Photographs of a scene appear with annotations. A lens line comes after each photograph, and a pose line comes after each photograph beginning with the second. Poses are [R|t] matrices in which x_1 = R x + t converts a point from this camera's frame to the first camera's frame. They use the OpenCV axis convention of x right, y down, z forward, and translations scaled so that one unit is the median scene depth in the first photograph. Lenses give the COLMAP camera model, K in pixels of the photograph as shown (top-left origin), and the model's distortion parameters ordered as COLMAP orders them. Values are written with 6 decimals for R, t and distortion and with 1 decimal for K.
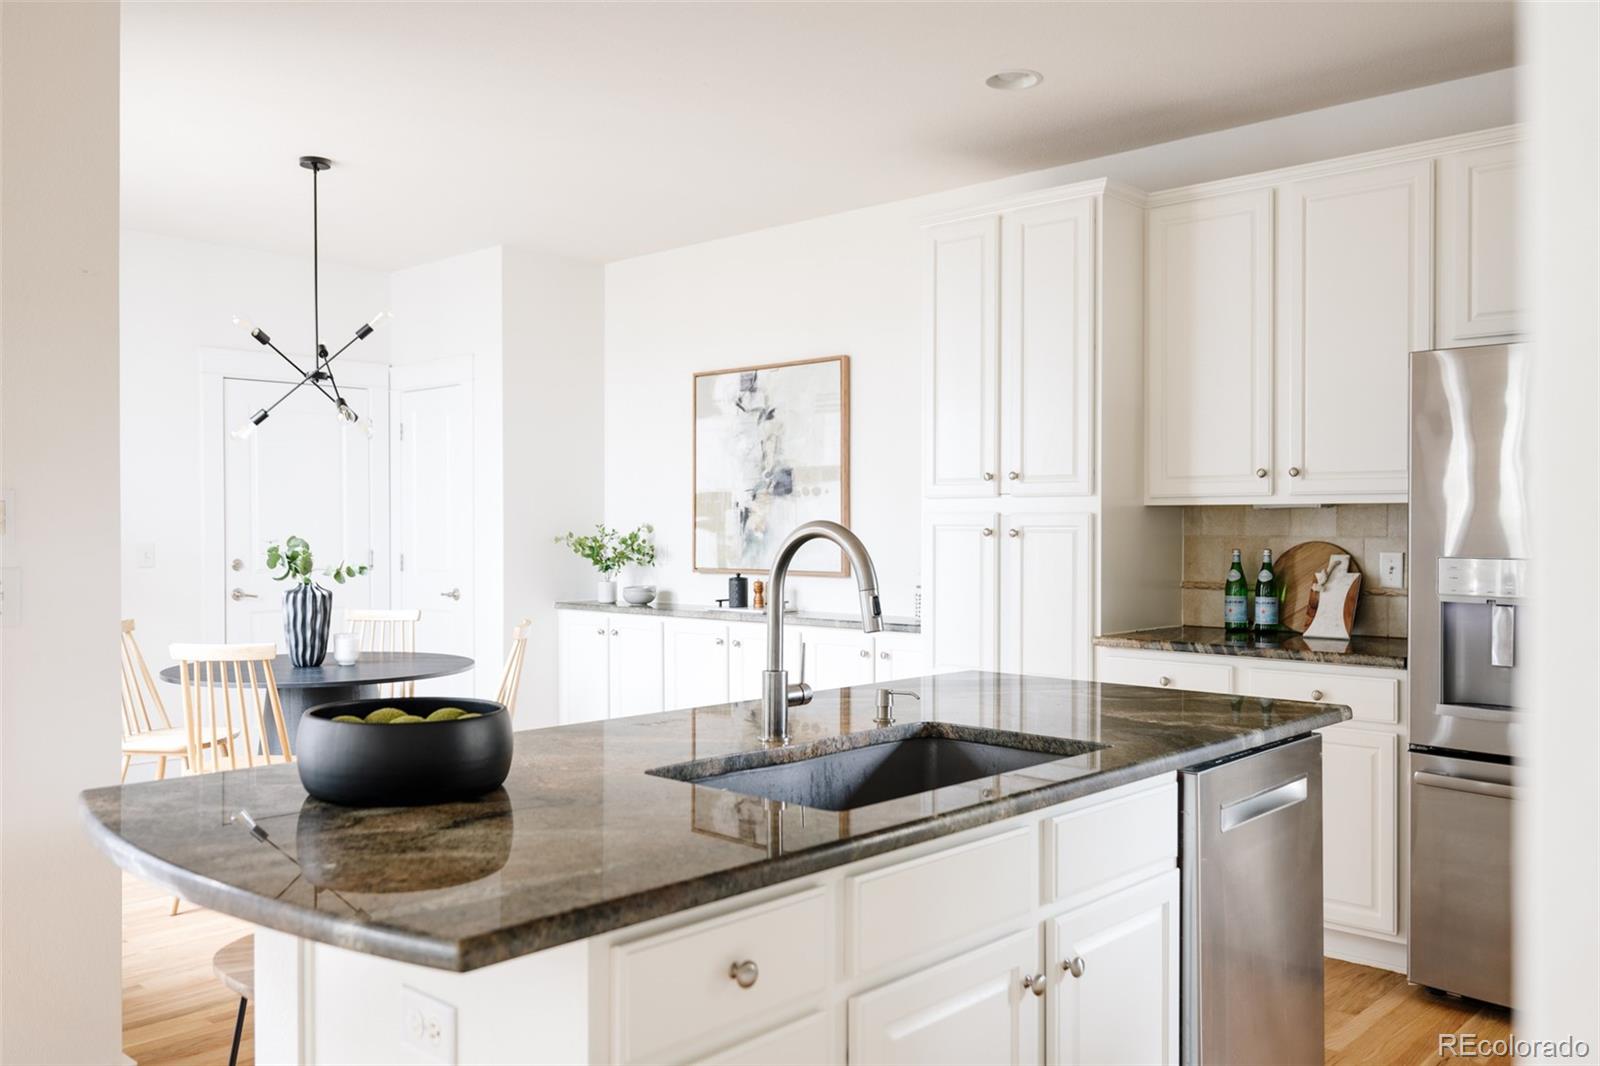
lens RADIAL K [[1288.3, 0, 799.3], [0, 1288.3, 533.2], [0, 0, 1]] dist [0.004295, 0.000795]
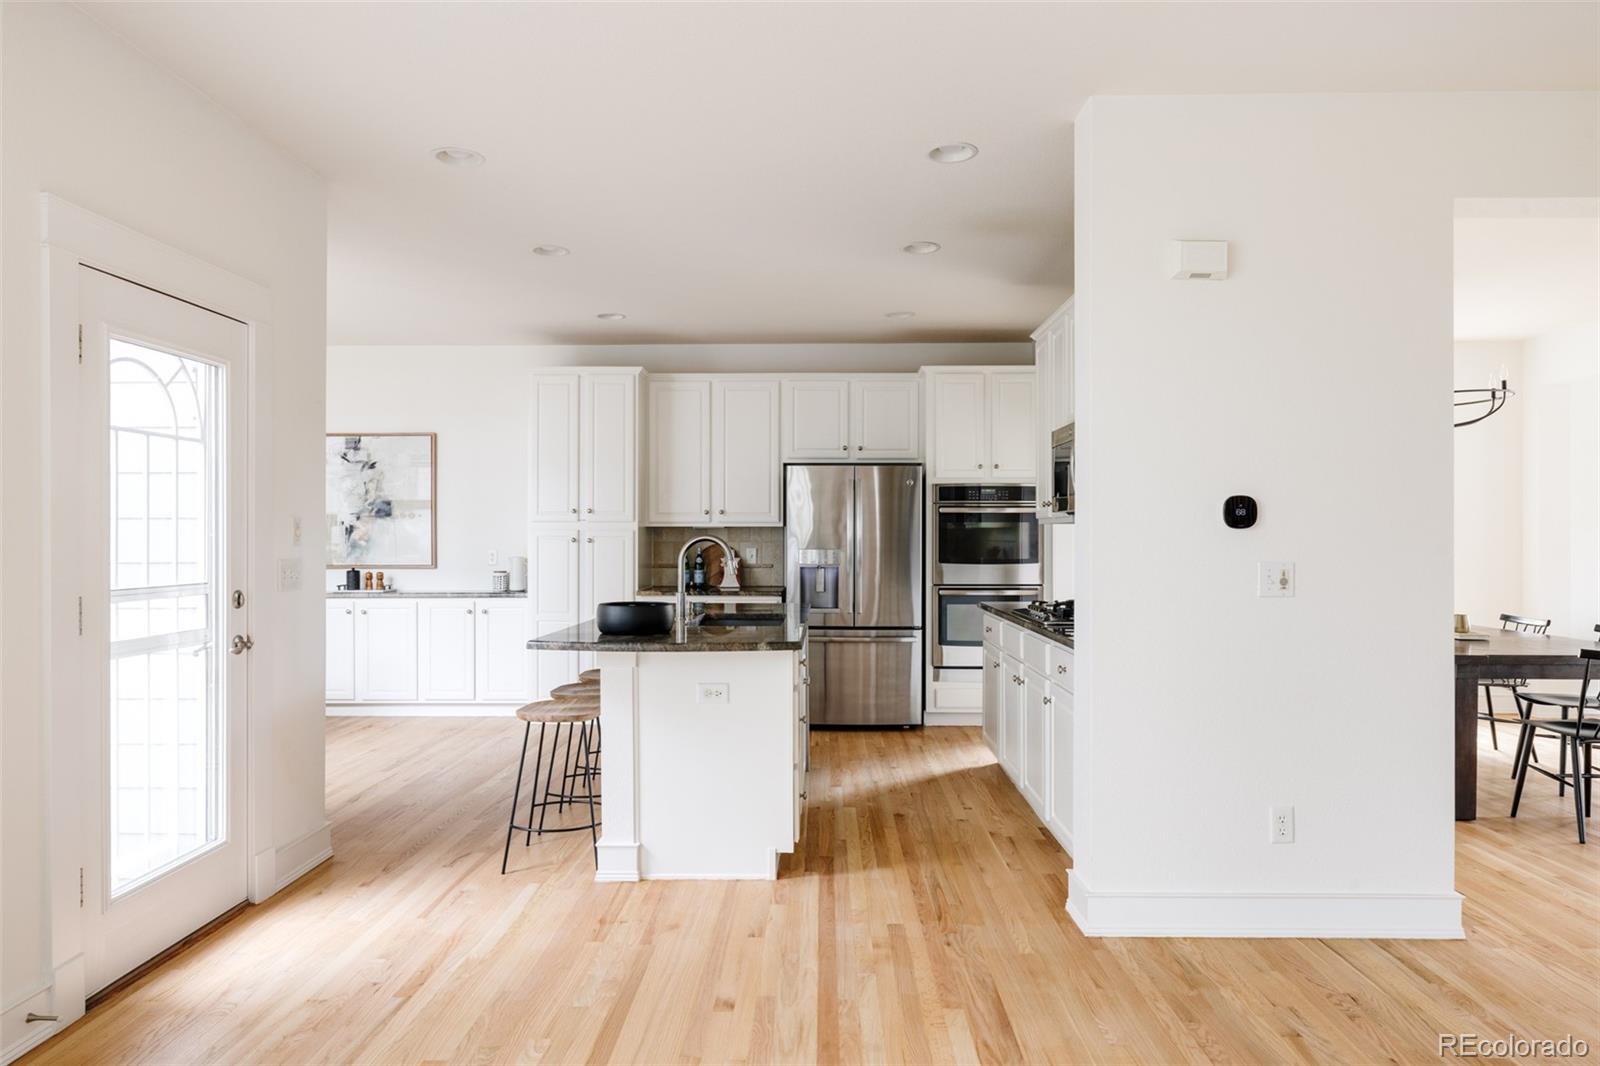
lens RADIAL K [[1017.1, 0, 795.7], [0, 1017.1, 533.3], [0, 0, 1]] dist [-0.003121, -0.002429]
pose [[0.745755, 0.000450, 0.666220, -0.472140], [0.004855, 0.999970, -0.006109, -0.000181], [-0.666203, 0.007790, 0.745730, -0.264653]]
